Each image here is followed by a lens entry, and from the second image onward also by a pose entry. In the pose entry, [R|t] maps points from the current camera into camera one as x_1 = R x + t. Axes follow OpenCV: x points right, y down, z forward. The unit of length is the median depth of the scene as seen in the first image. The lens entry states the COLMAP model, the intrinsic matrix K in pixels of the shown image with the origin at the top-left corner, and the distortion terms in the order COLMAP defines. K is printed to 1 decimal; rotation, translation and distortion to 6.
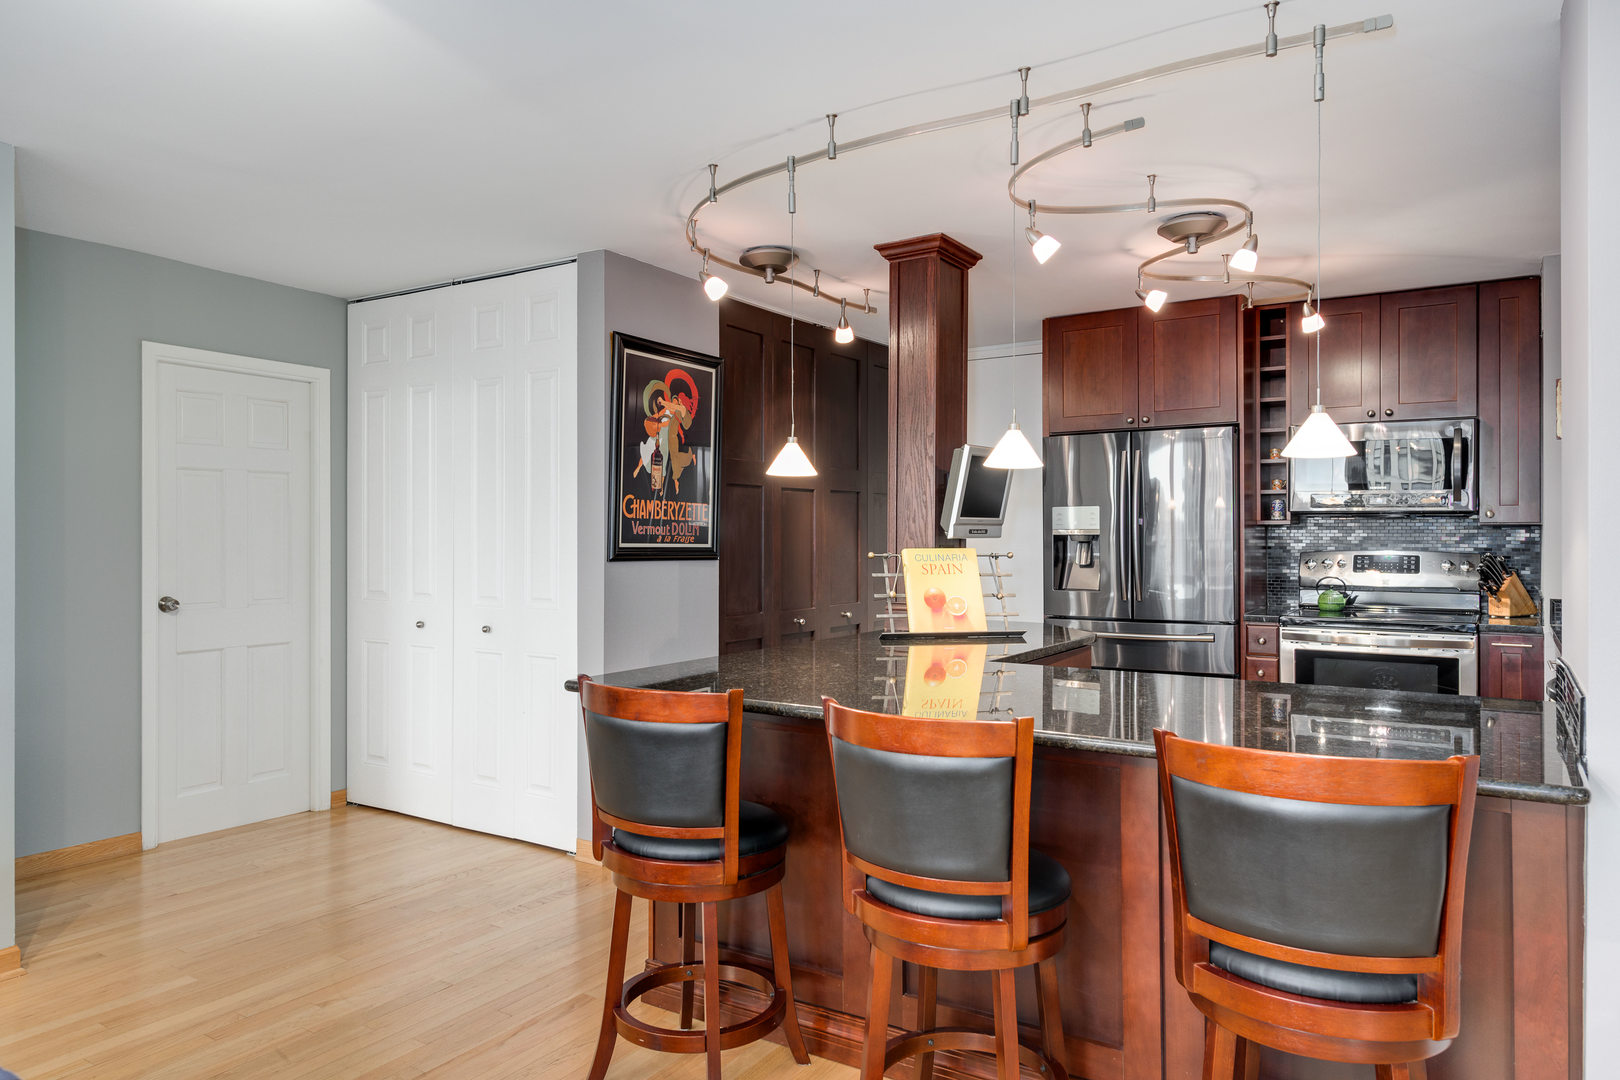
lens RADIAL K [[986.7, 0, 836.2], [0, 986.7, 537.4], [0, 0, 1]] dist [-0.004004, -0.003182]
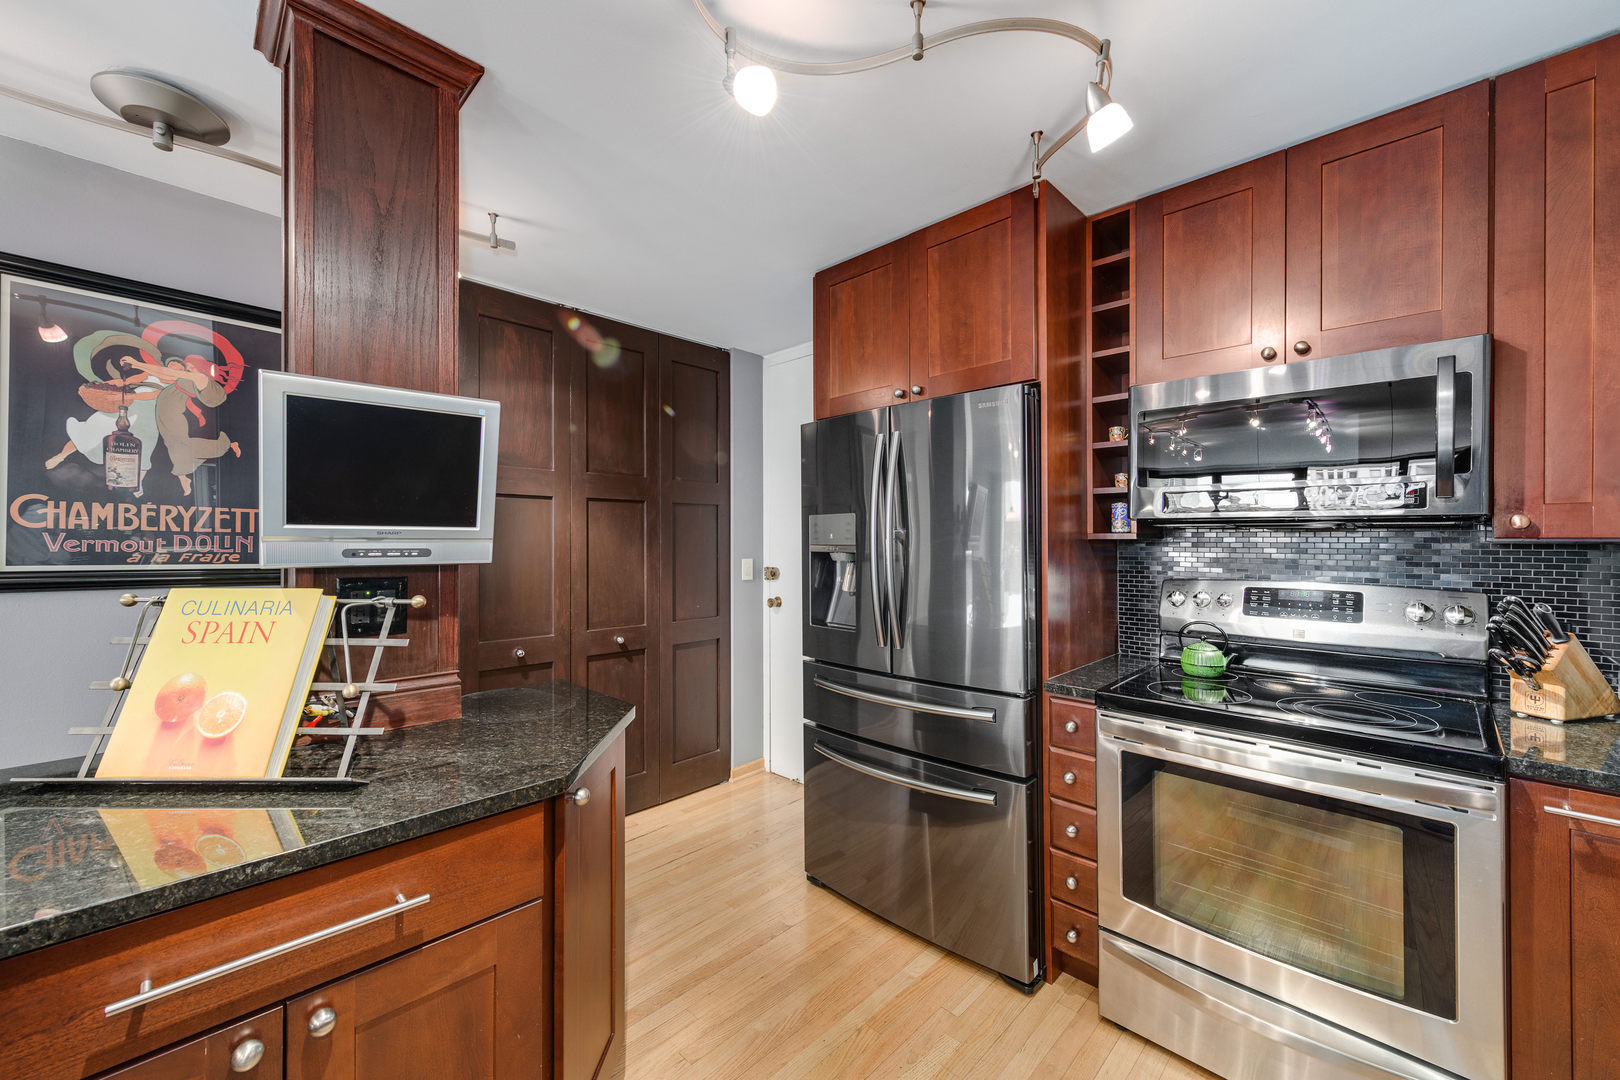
lens RADIAL K [[633.9, 0, 814.4], [0, 633.9, 541.3], [0, 0, 1]] dist [0.001663, -0.000030]
pose [[0.983276, 0.003300, -0.182091, 0.346328], [-0.004222, 0.999980, -0.004674, -0.009491], [0.182072, 0.005365, 0.983271, 0.579196]]
